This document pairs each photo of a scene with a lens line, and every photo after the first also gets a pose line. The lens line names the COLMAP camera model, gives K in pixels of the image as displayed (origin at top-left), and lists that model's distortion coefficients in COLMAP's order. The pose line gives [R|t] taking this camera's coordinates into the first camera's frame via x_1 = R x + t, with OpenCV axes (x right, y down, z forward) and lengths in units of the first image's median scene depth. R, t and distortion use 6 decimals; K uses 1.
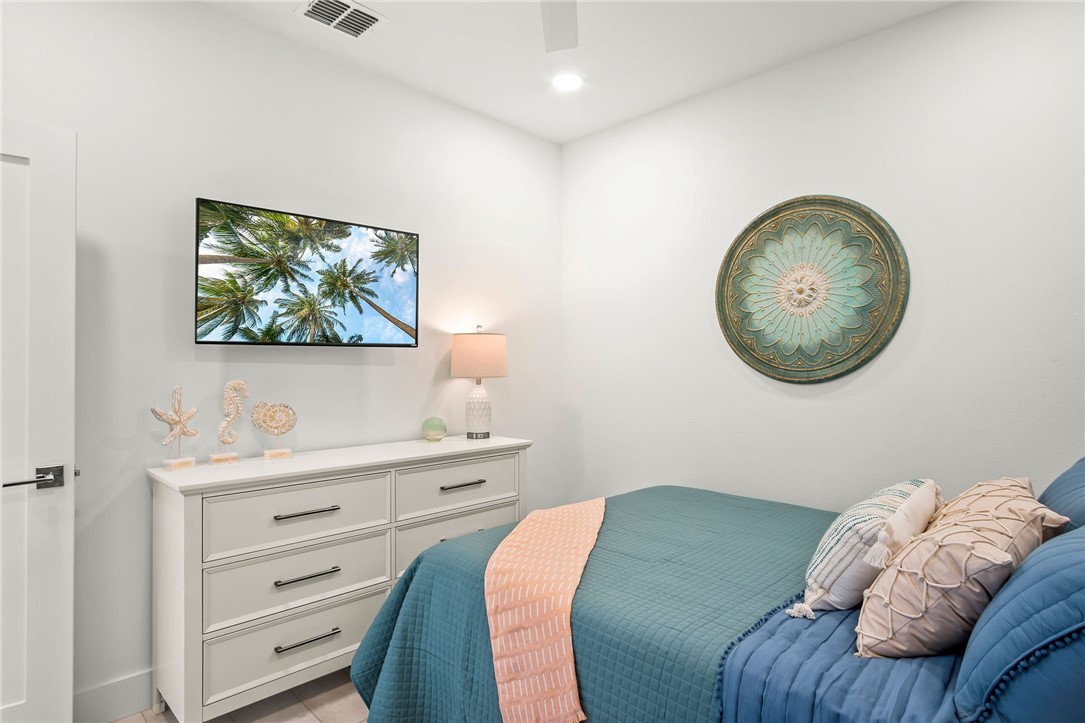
lens RADIAL K [[589.0, 0, 531.3], [0, 589.0, 356.0], [0, 0, 1]] dist [-0.011528, 0.006961]
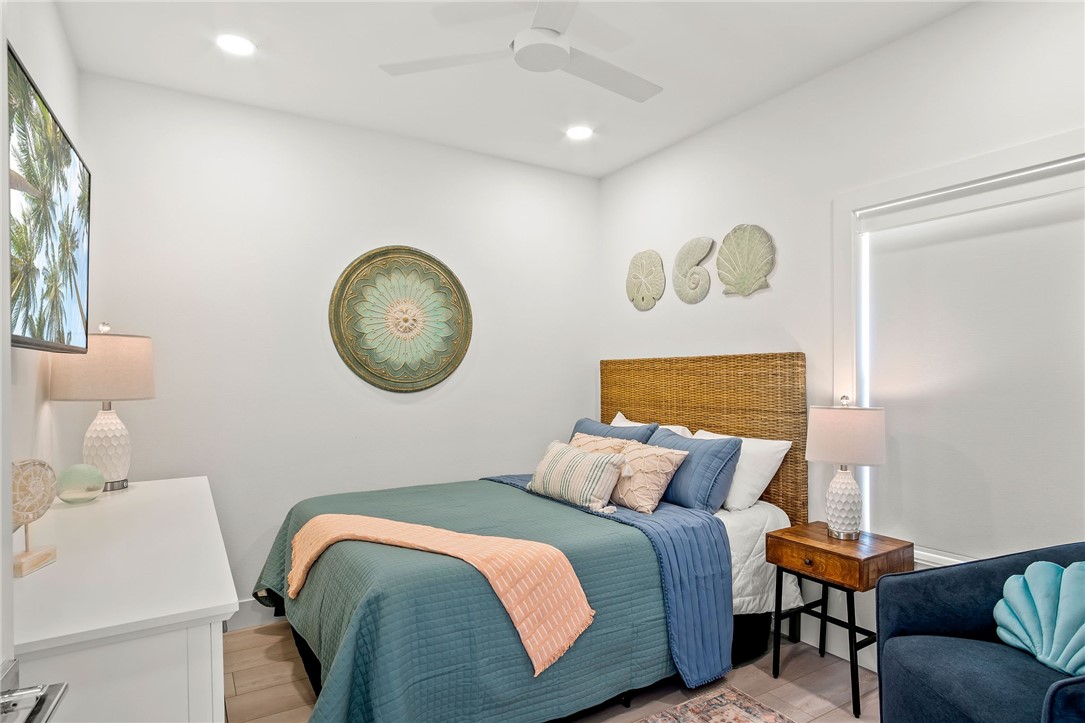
lens RADIAL K [[621.2, 0, 546.7], [0, 621.2, 365.1], [0, 0, 1]] dist [0.003225, 0.000153]
pose [[0.208593, 0.013927, 0.977903, -0.795438], [-0.008114, 0.999889, -0.012510, 0.001599], [-0.977969, -0.005325, 0.208683, 0.417813]]
